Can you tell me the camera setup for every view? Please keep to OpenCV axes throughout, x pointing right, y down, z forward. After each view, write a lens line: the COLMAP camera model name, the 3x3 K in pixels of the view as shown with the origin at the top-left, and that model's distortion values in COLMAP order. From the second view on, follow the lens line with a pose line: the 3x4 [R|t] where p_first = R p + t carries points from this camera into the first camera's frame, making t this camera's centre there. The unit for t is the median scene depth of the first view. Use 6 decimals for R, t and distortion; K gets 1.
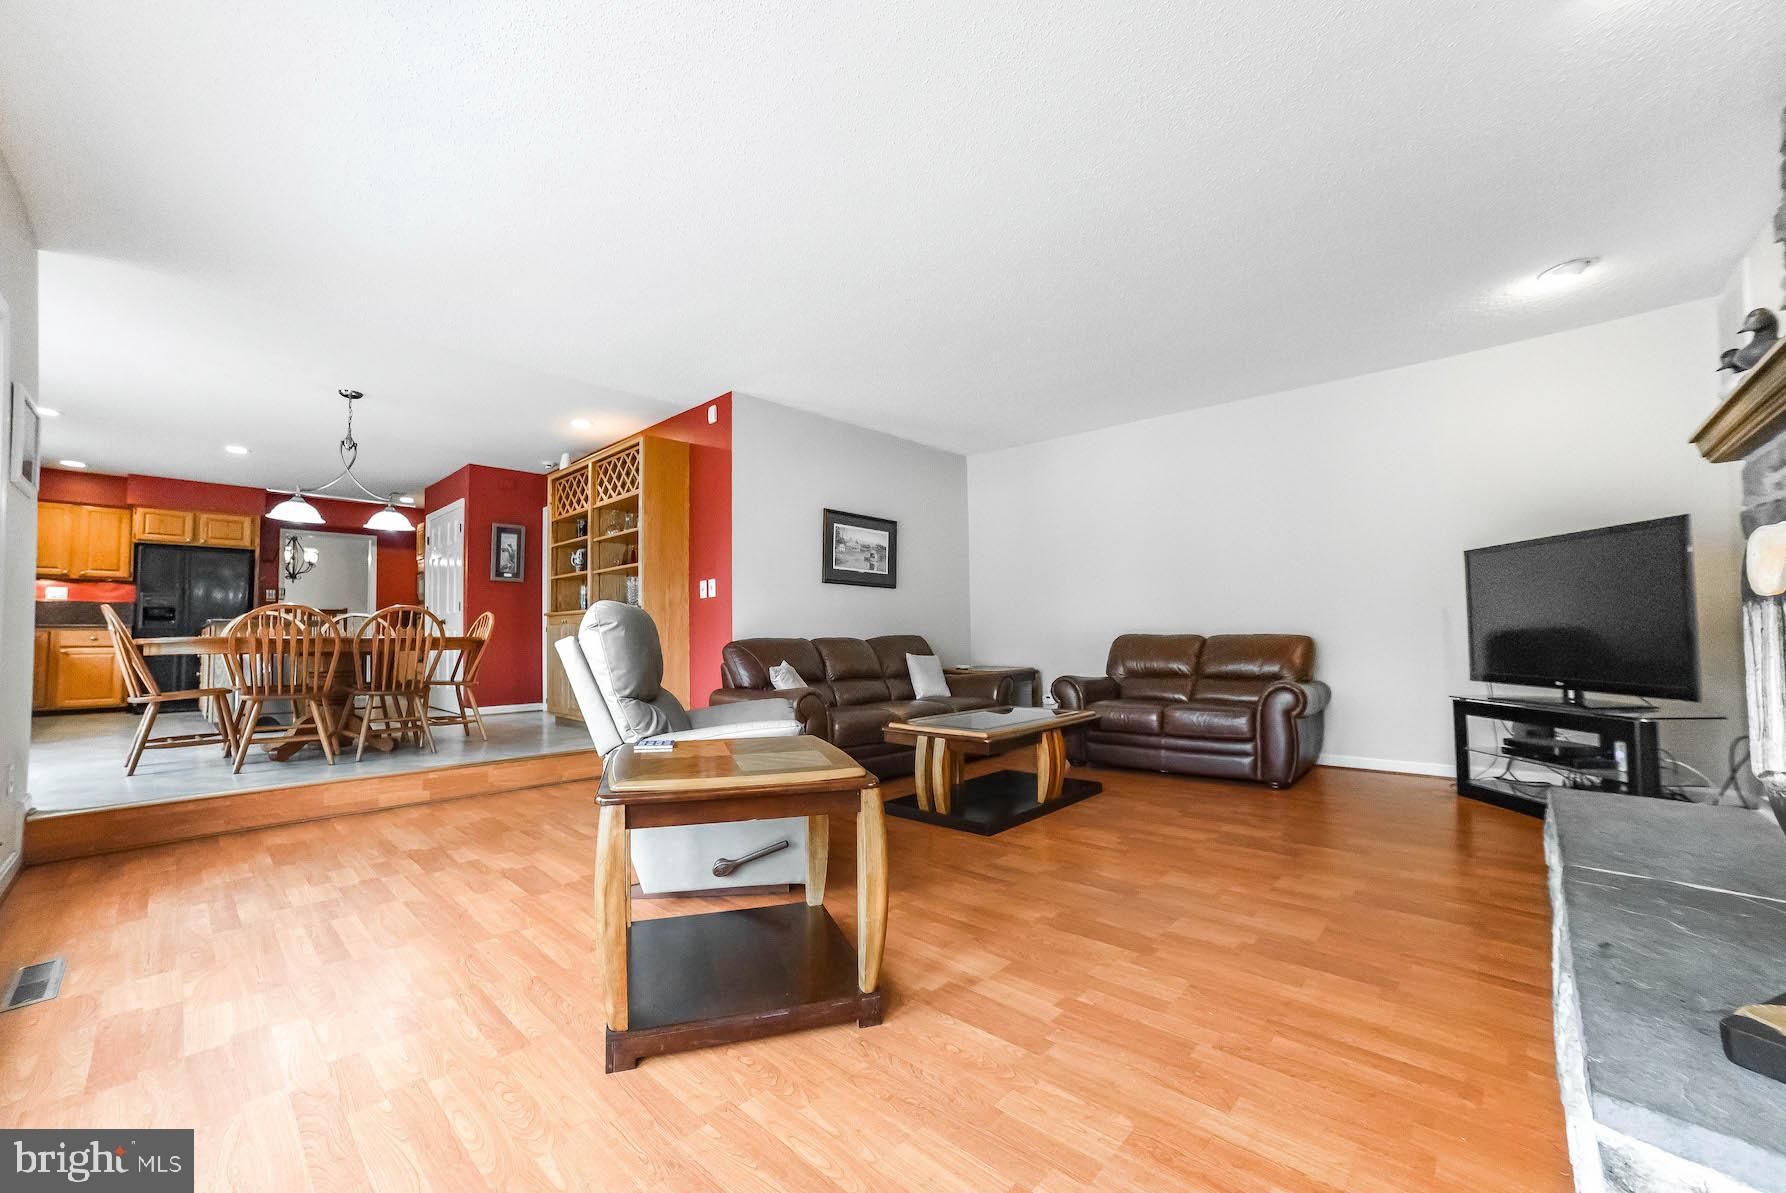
lens RADIAL K [[709.7, 0, 887.6], [0, 709.7, 606.6], [0, 0, 1]] dist [-0.082957, 0.033573]
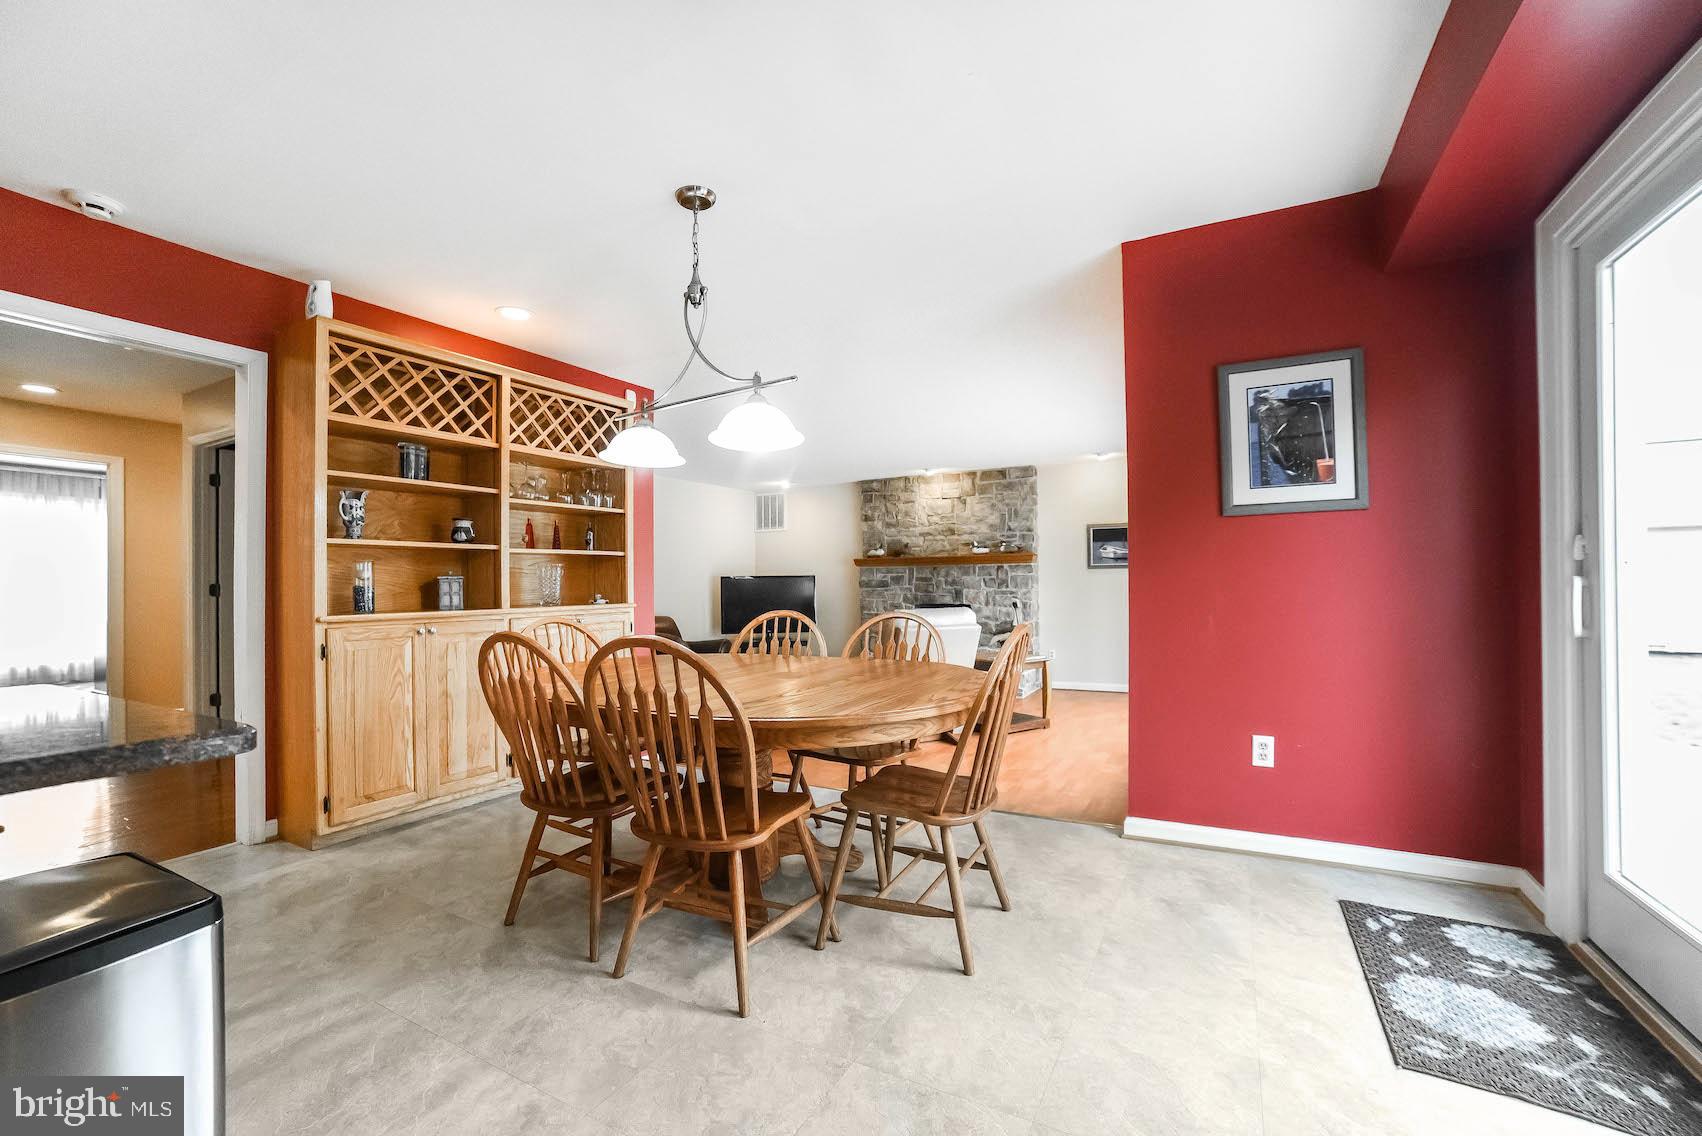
lens RADIAL K [[720.4, 0, 835.8], [0, 720.4, 577.0], [0, 0, 1]] dist [-0.081522, 0.043270]
pose [[-0.229942, 0.021602, 0.972965, -1.033392], [-0.023065, 0.999352, -0.027639, -0.011981], [-0.972931, -0.028797, -0.229295, 0.788553]]
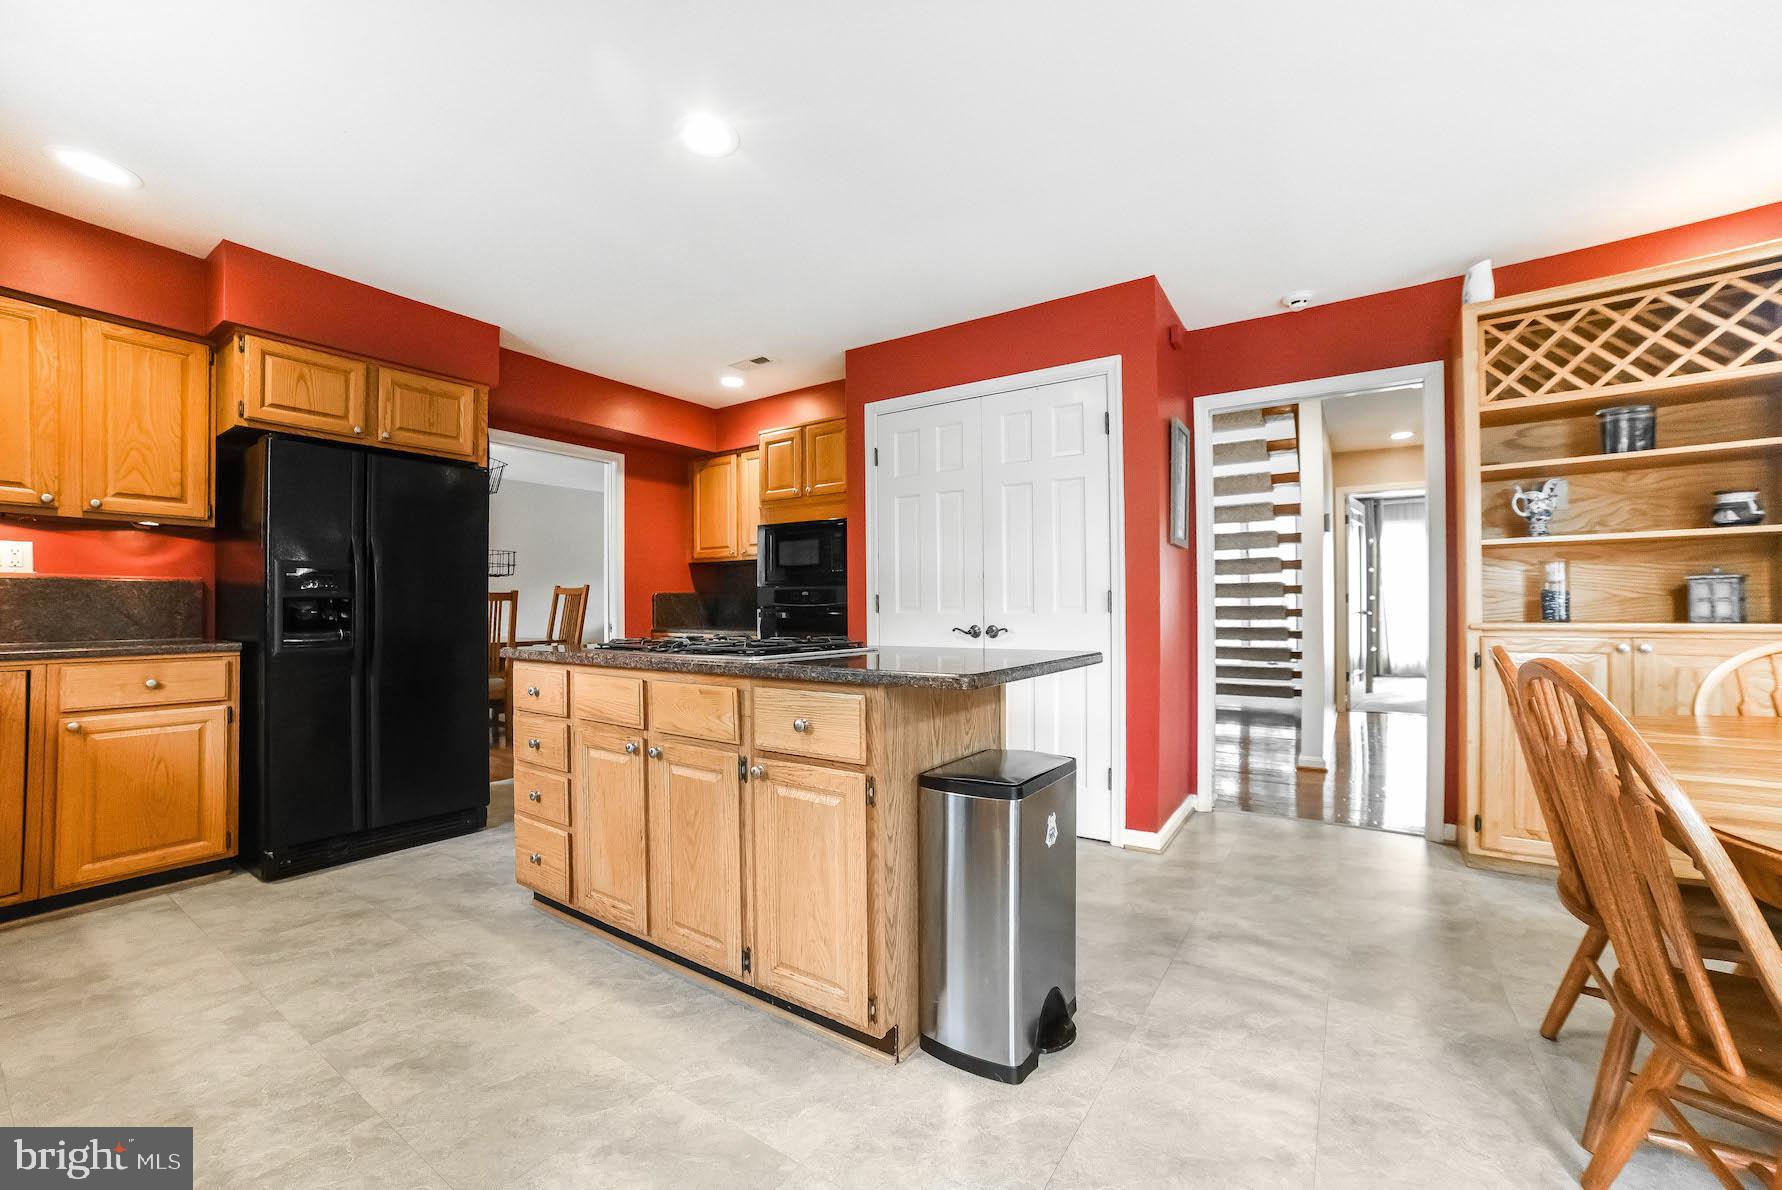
lens RADIAL K [[708.1, 0, 885.7], [0, 708.1, 605.1], [0, 0, 1]] dist [-0.082957, 0.033573]
pose [[0.988984, 0.005440, 0.147924, -0.929308], [-0.010461, 0.999394, 0.033186, -0.012012], [-0.147654, -0.034368, 0.988442, 0.647248]]
